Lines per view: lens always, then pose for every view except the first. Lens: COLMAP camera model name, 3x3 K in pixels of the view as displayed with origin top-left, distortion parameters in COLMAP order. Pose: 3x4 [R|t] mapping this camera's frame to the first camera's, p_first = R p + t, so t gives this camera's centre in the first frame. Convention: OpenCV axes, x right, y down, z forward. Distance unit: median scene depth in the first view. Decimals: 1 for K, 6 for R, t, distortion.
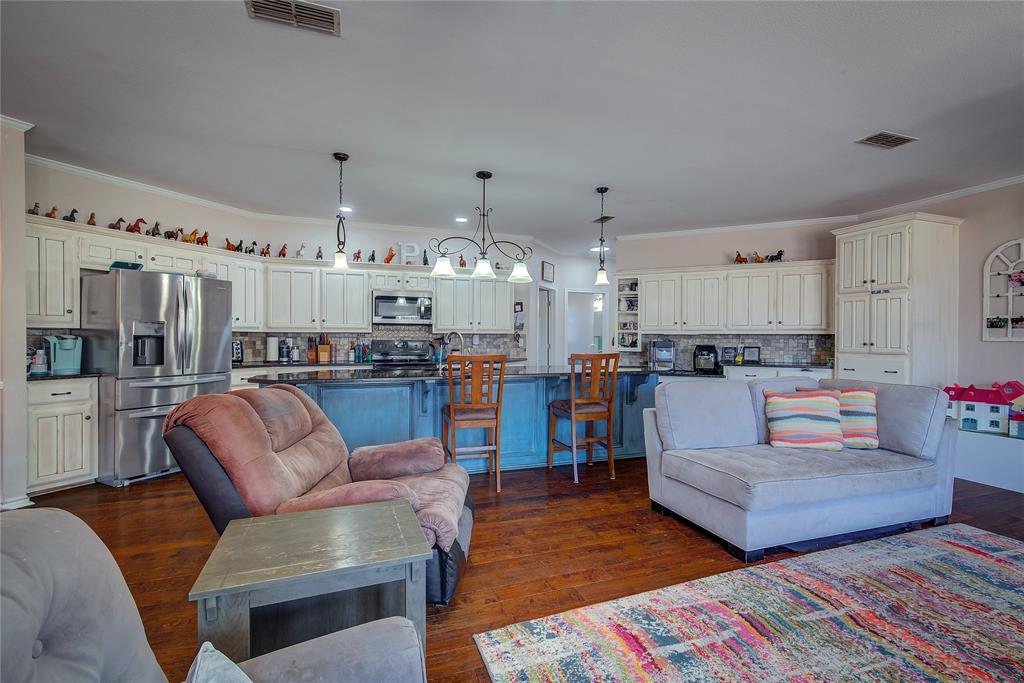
lens RADIAL K [[461.6, 0, 522.3], [0, 461.6, 340.0], [0, 0, 1]] dist [-0.000453, -0.000508]
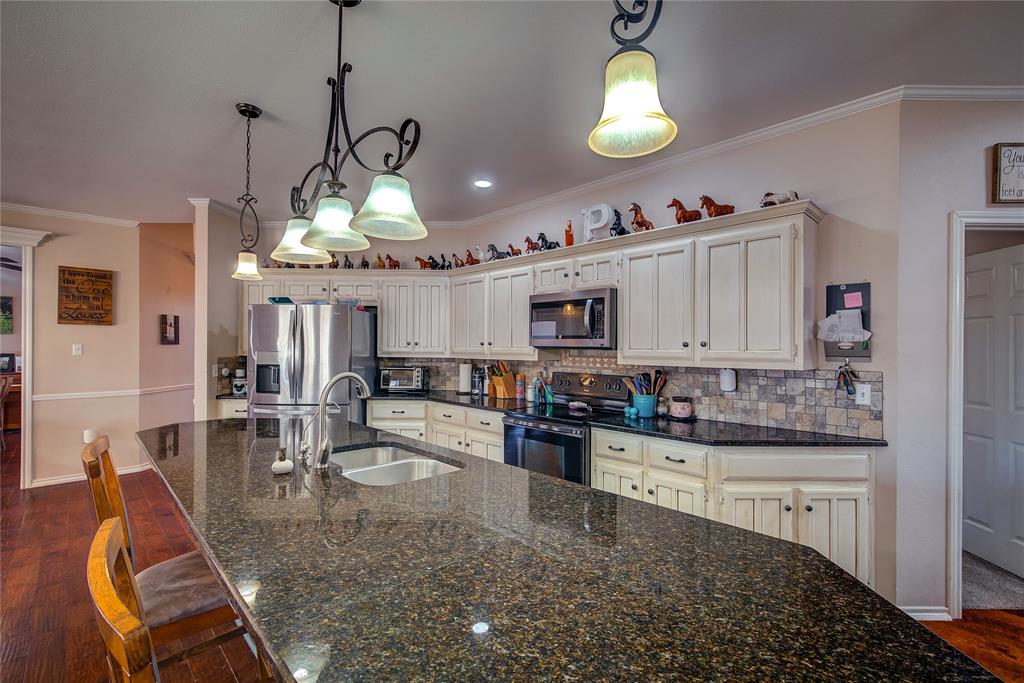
lens RADIAL K [[461.6, 0, 517.4], [0, 461.6, 346.1], [0, 0, 1]] dist [-0.000453, -0.000508]
pose [[0.408558, -0.000991, -0.912732, 0.251431], [-0.007965, 0.999957, -0.004651, -0.033152], [0.912698, 0.009171, 0.408533, 0.704426]]
